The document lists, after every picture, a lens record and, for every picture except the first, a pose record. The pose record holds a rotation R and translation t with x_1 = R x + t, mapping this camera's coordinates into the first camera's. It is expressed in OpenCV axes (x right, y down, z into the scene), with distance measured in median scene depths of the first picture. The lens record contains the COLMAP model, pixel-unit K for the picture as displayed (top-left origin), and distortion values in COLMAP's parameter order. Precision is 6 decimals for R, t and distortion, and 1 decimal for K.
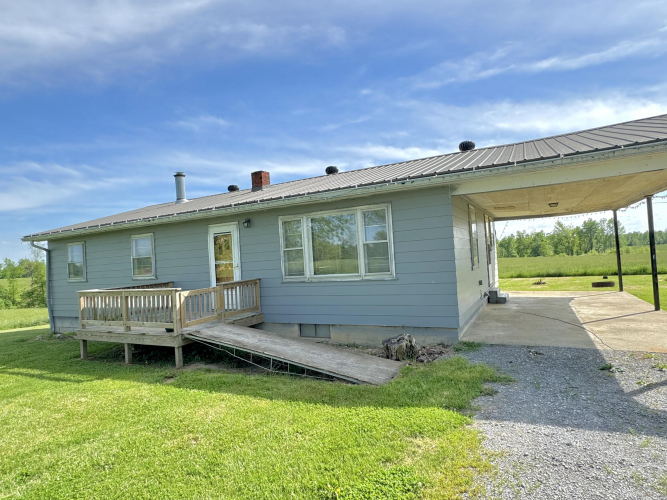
lens RADIAL K [[383.8, 0, 333.5], [0, 383.8, 250.0], [0, 0, 1]] dist [-0.001736, -0.000163]
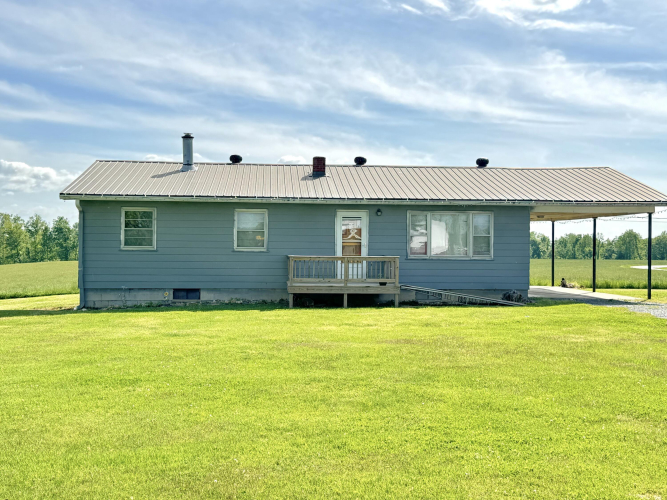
lens RADIAL K [[831.3, 0, 333.5], [0, 831.3, 250.0], [0, 0, 1]] dist [0.033239, 0.028907]
pose [[0.847790, 0.065791, 0.526236, -1.916952], [-0.070368, 0.997457, -0.011338, 0.104020], [-0.525643, -0.027418, 0.850263, -1.381653]]
